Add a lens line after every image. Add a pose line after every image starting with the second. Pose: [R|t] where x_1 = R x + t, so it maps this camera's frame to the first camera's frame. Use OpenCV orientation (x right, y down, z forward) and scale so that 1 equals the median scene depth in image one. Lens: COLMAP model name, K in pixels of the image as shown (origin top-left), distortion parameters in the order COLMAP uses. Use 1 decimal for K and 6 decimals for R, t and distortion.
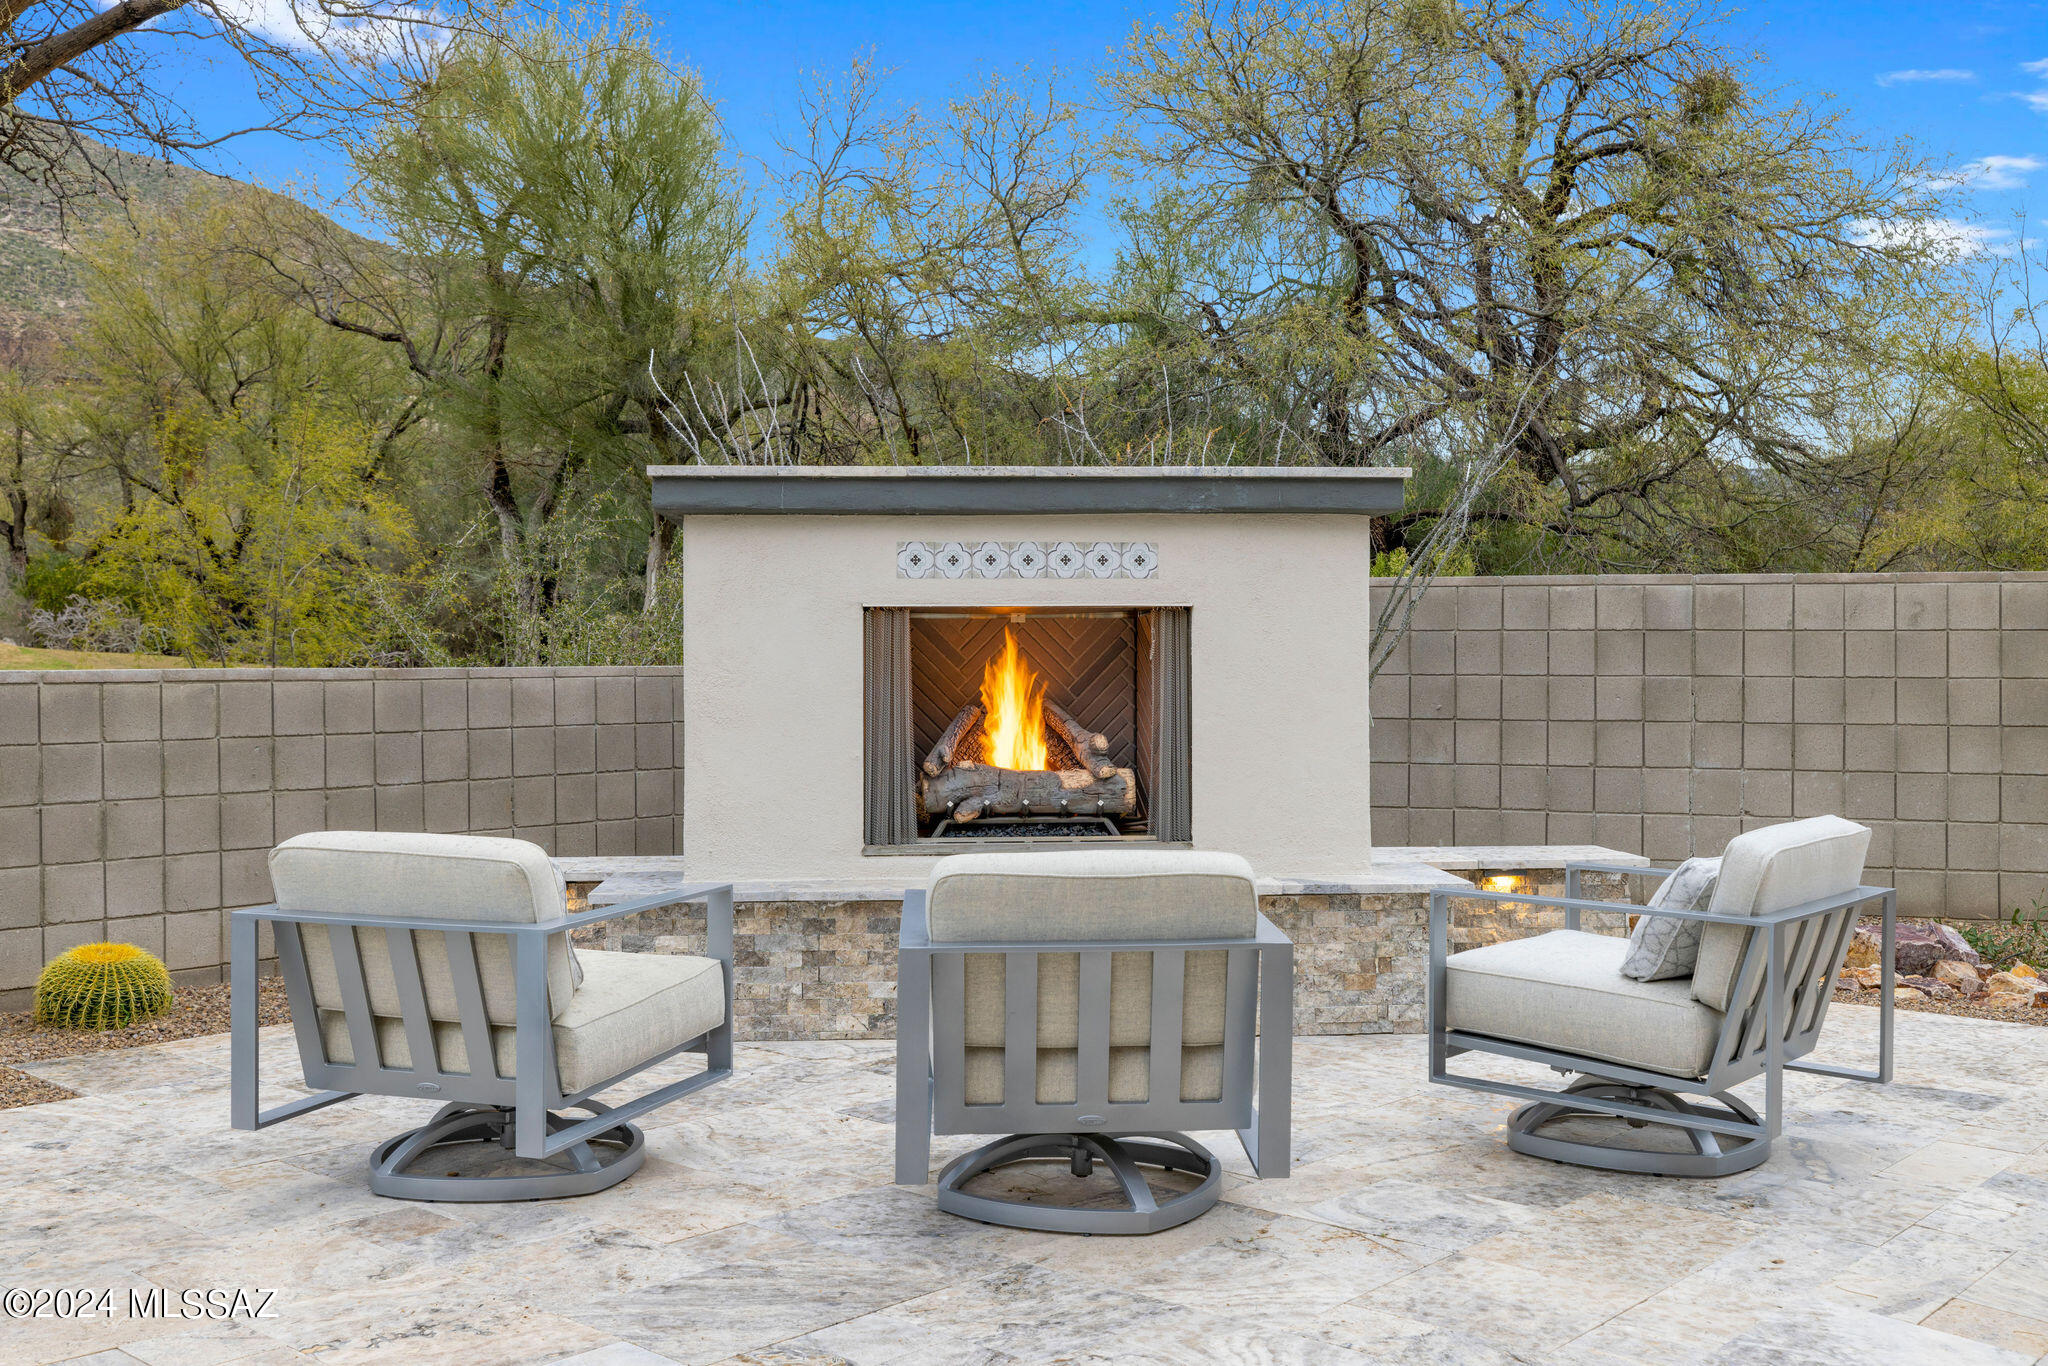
lens RADIAL K [[1957.8, 0, 1024.0], [0, 1957.8, 683.0], [0, 0, 1]] dist [-0.000265, 0.000118]
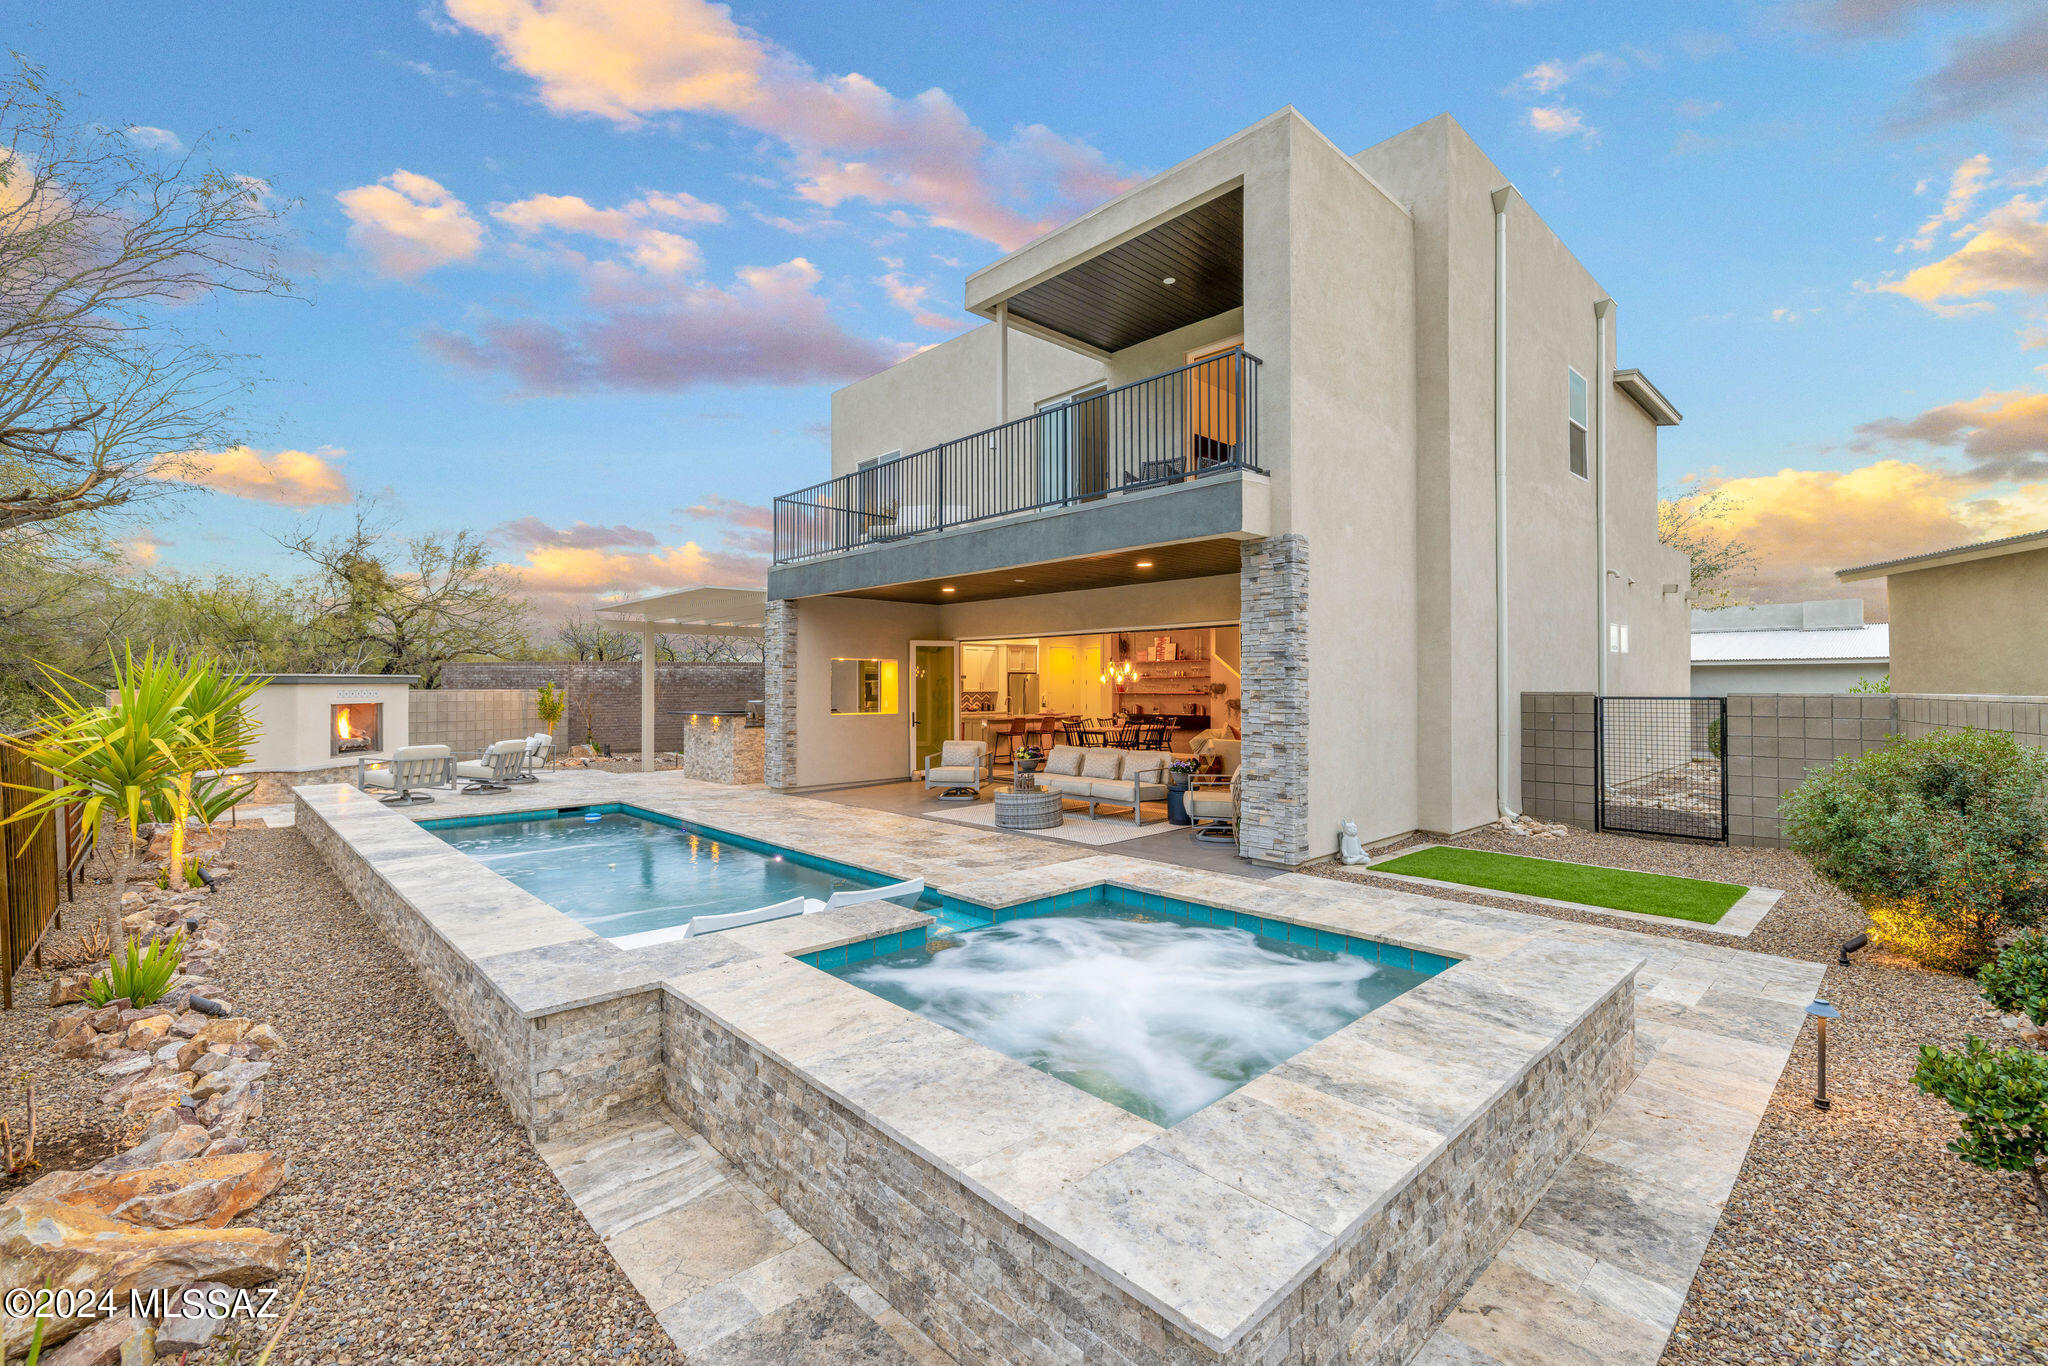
lens RADIAL K [[872.3, 0, 1022.3], [0, 872.3, 676.7], [0, 0, 1]] dist [0.002000, 0.000275]
pose [[0.072480, 0.011767, 0.997300, -1.994296], [0.011737, 0.999851, -0.012650, -0.058661], [-0.997301, 0.012622, 0.072331, -0.763700]]
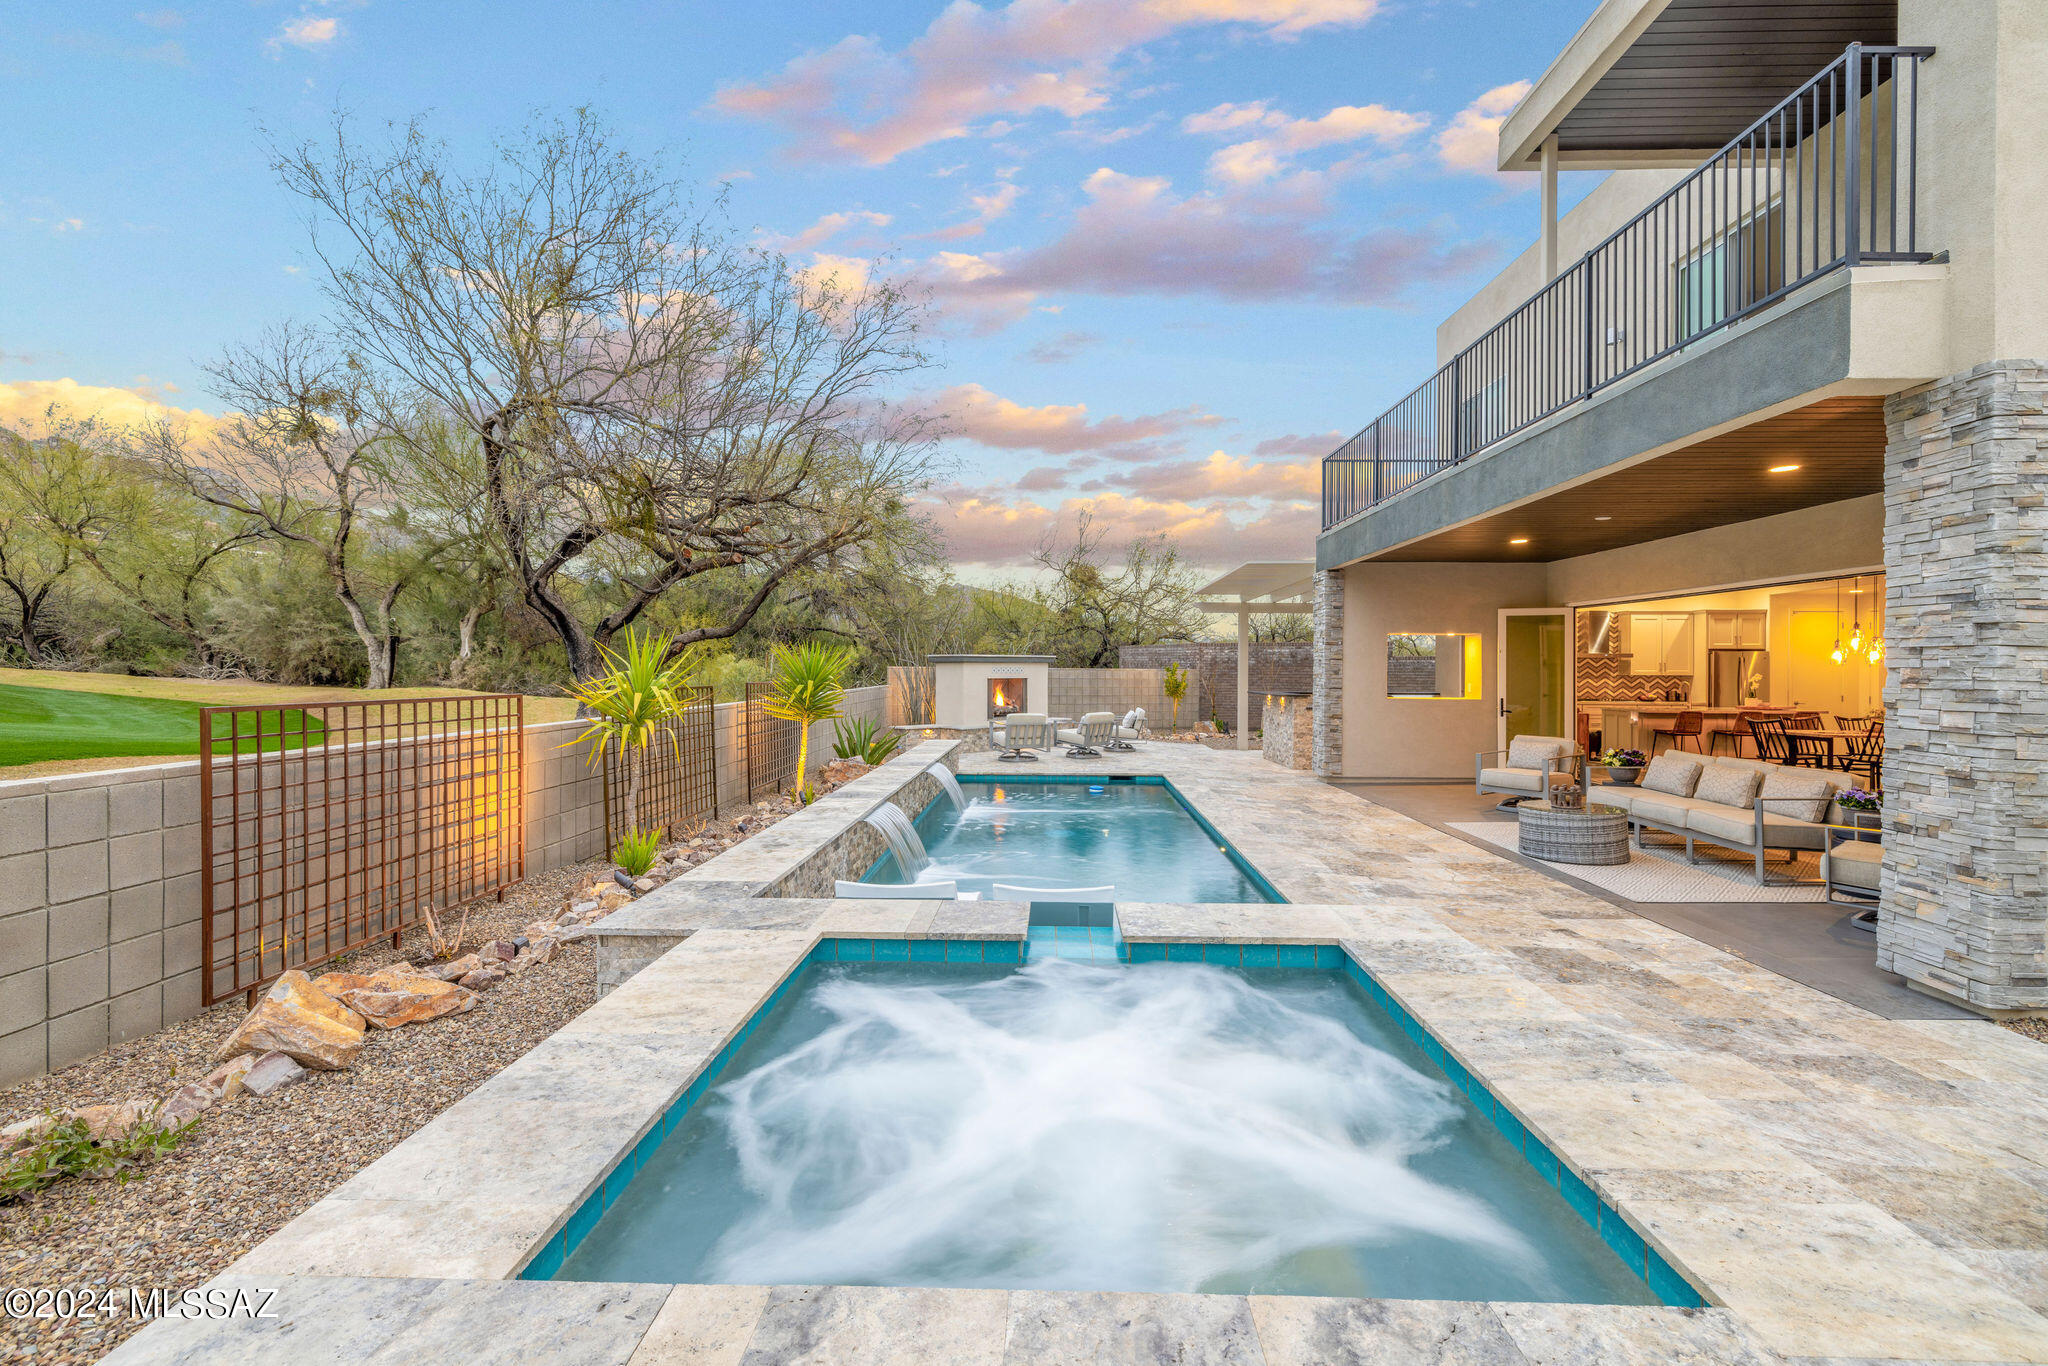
lens RADIAL K [[879.4, 0, 1036.6], [0, 879.4, 669.6], [0, 0, 1]] dist [0.002317, 0.000008]
pose [[0.754728, 0.003934, 0.656026, -1.684168], [0.001239, 0.999972, -0.007421, -0.045540], [-0.656036, 0.006413, 0.754702, -1.076161]]
